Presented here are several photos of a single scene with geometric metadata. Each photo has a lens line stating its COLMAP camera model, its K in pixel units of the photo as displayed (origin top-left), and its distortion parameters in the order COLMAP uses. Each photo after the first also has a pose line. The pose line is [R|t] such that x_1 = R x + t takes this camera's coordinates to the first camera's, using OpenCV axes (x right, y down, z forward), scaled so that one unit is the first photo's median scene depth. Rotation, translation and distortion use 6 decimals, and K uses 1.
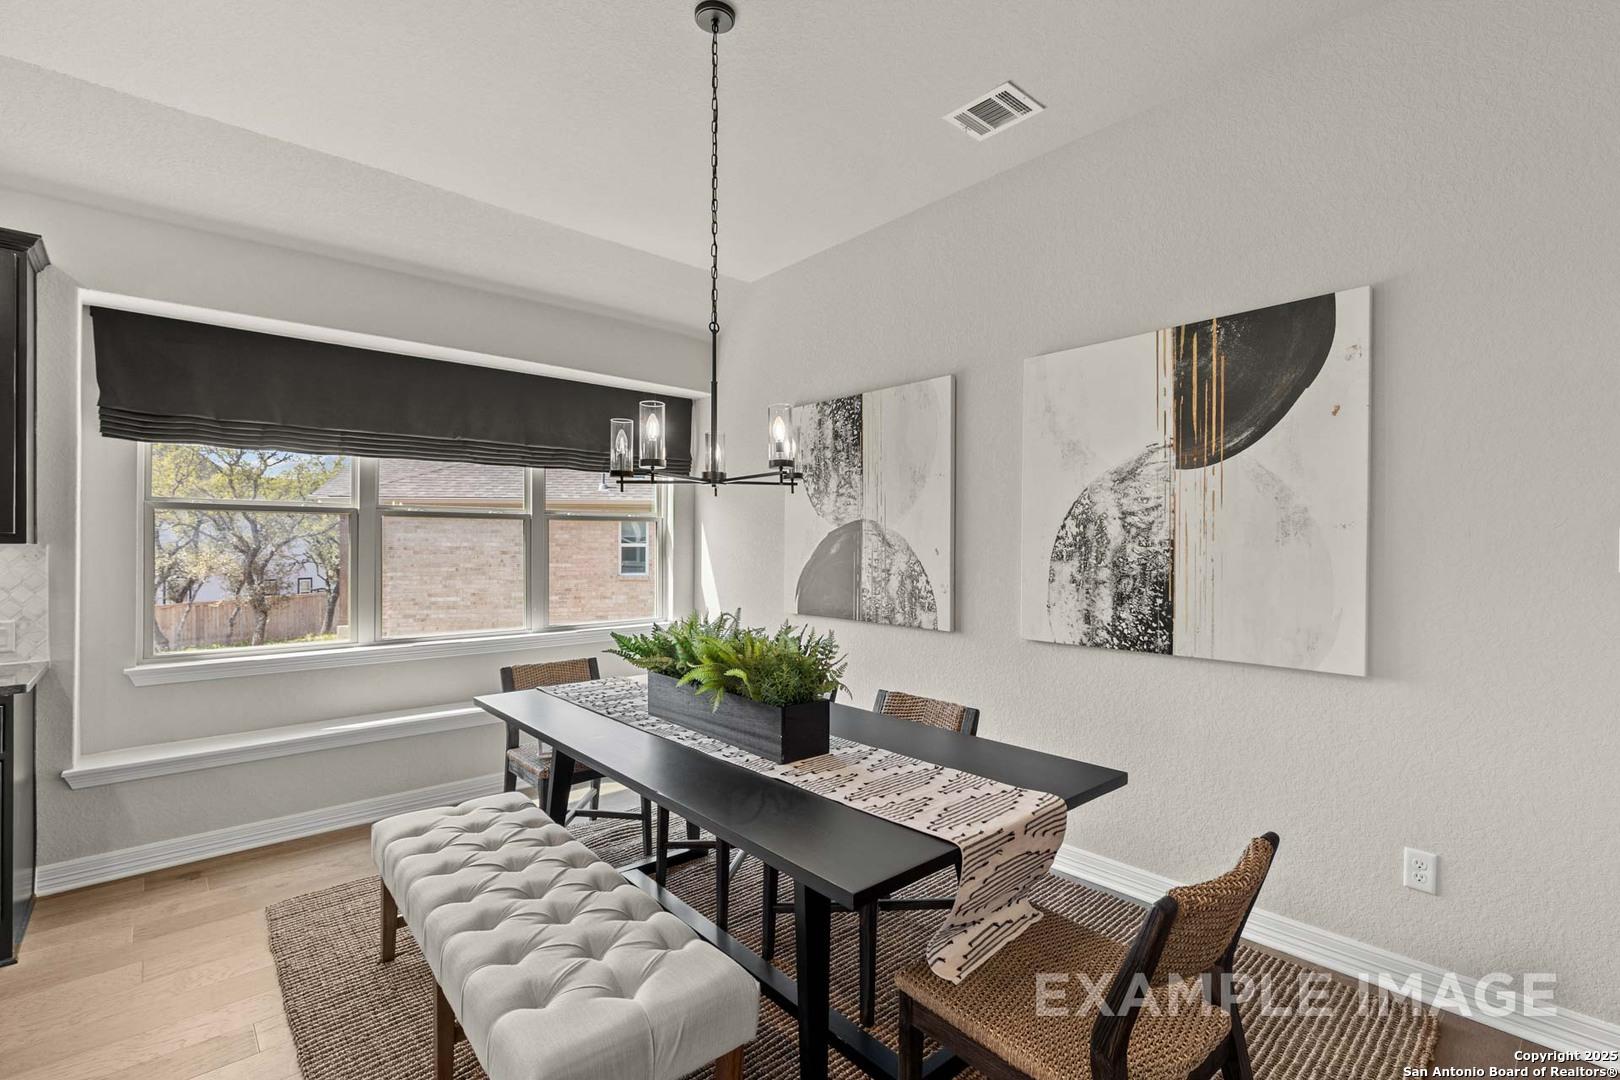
lens RADIAL K [[730.2, 0, 816.0], [0, 730.2, 545.3], [0, 0, 1]] dist [-0.003790, 0.001675]
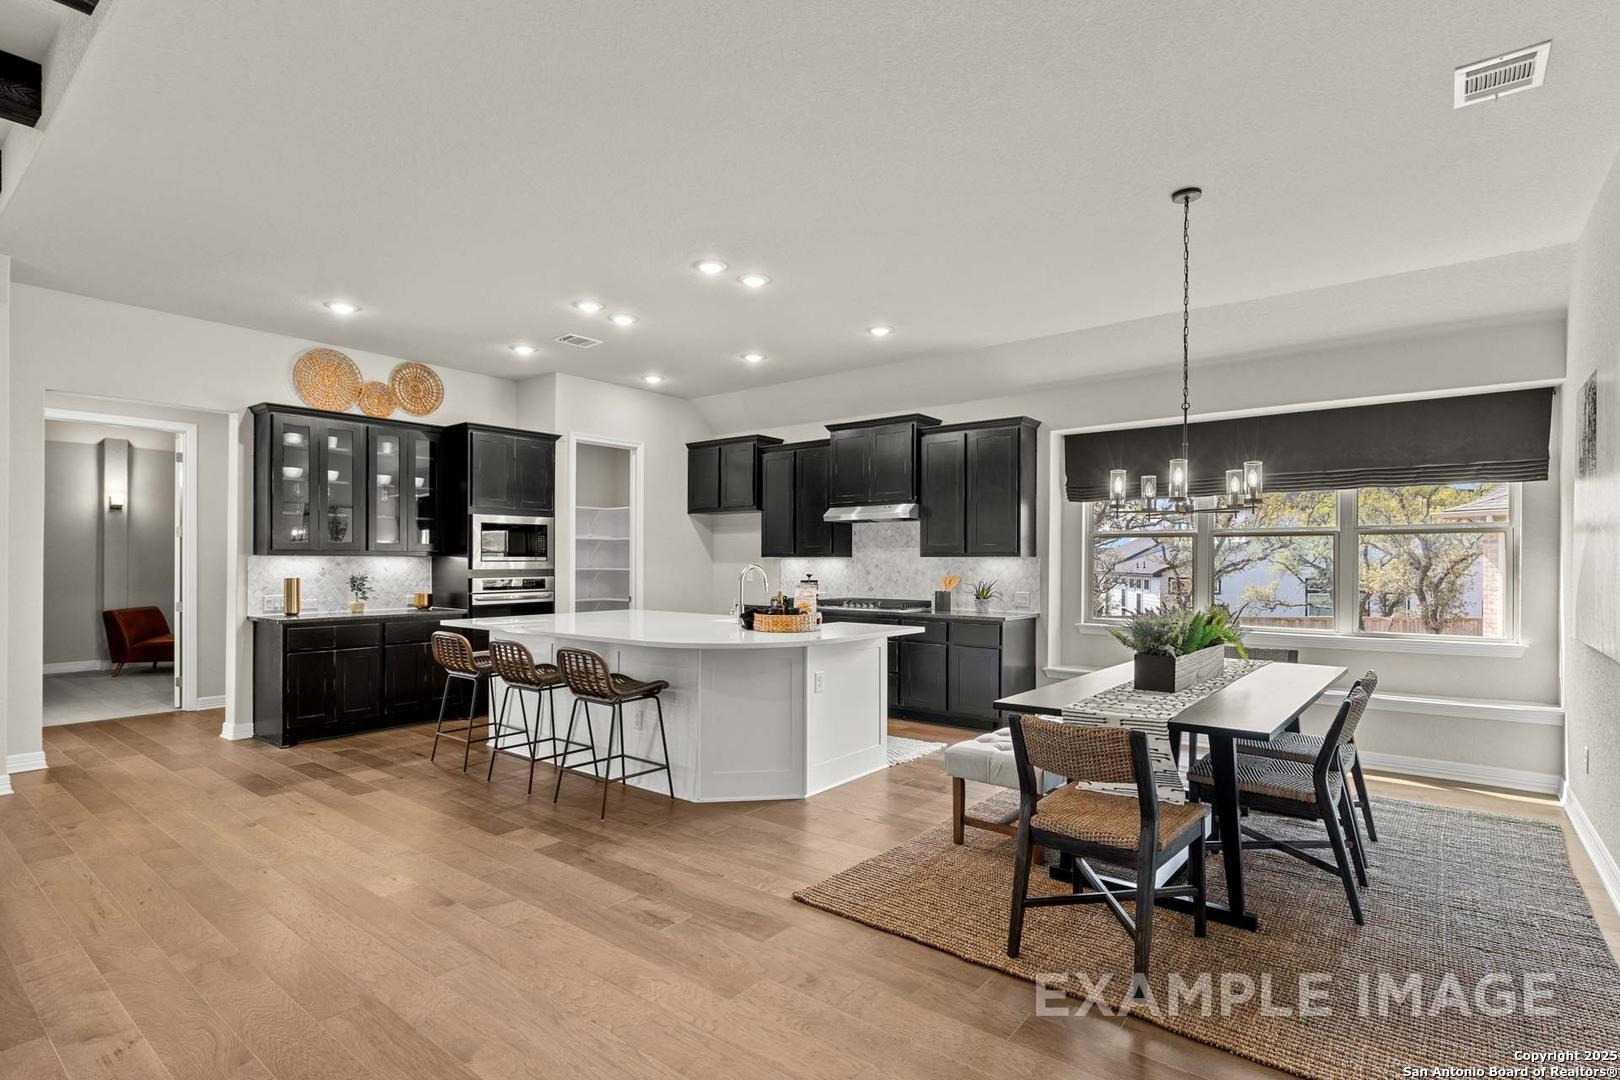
lens RADIAL K [[793.6, 0, 827.8], [0, 793.6, 567.6], [0, 0, 1]] dist [-0.001246, -0.000888]
pose [[0.176381, 0.007179, -0.984296, 0.853112], [-0.002086, 0.999974, 0.006920, 0.010410], [0.984320, 0.000833, 0.176391, 0.003763]]
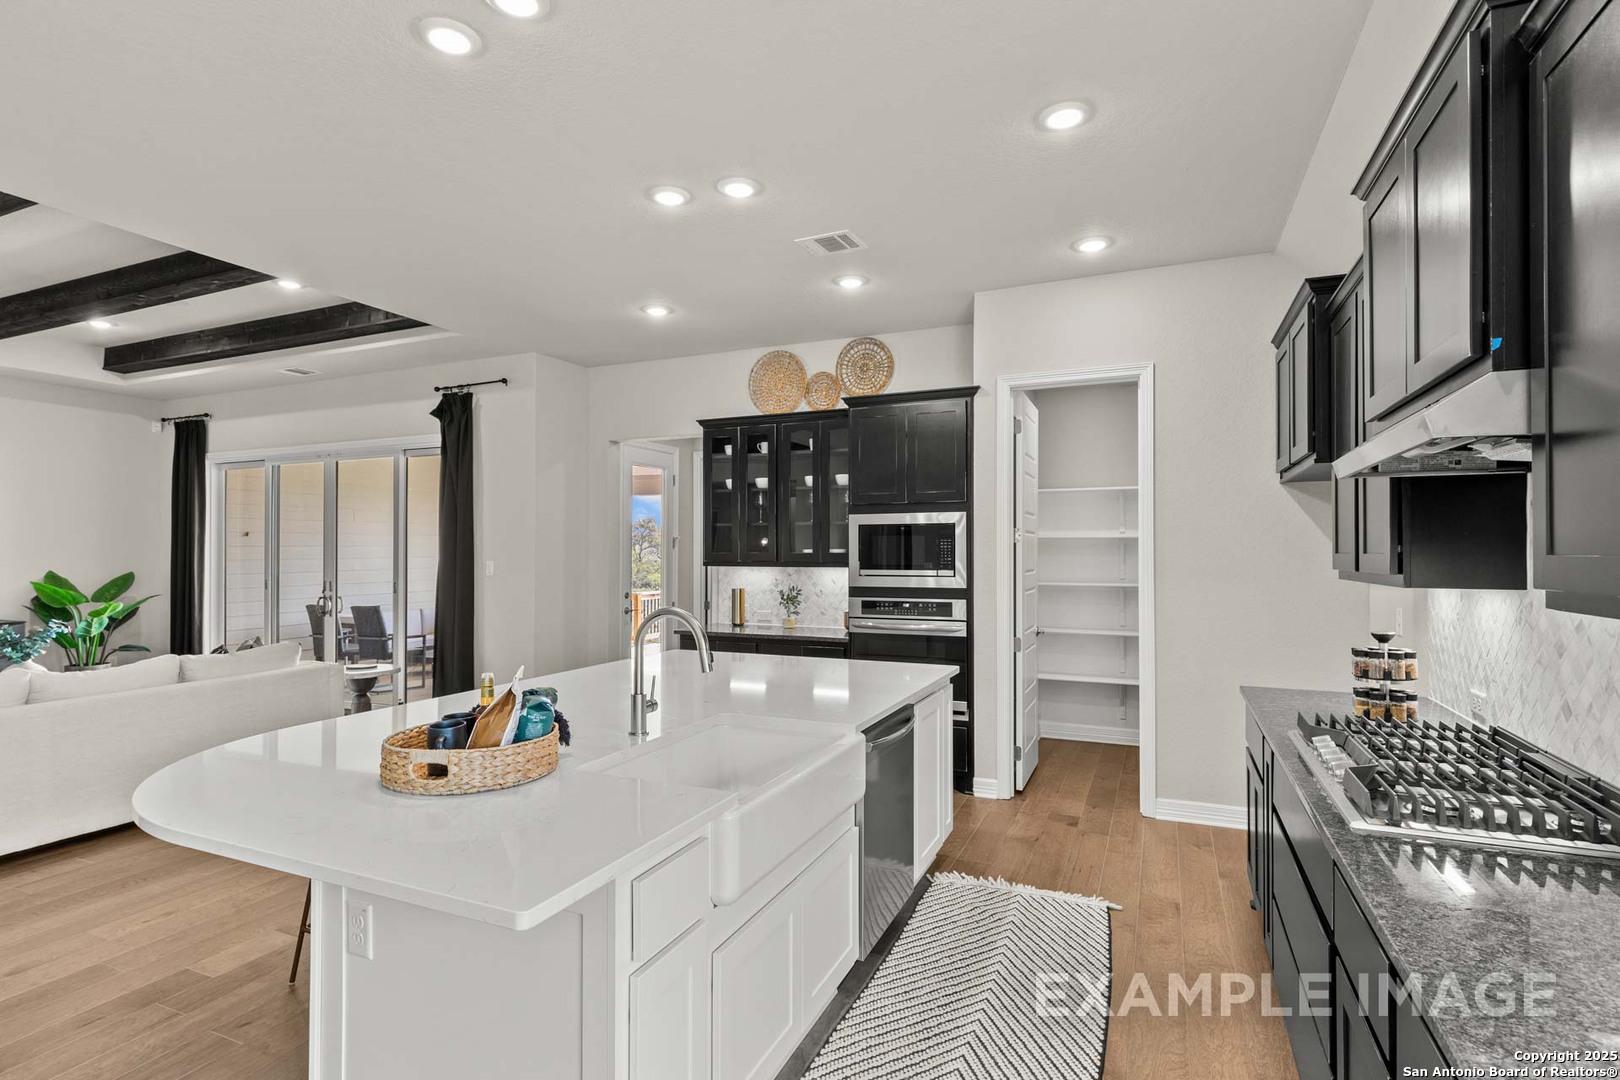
lens RADIAL K [[793.6, 0, 807.3], [0, 793.6, 543.2], [0, 0, 1]] dist [-0.001246, -0.000888]
pose [[-0.910951, -0.002289, -0.412508, -0.439244], [0.001146, 0.999967, -0.008079, -0.036616], [0.412513, -0.007832, -0.910918, 0.782784]]
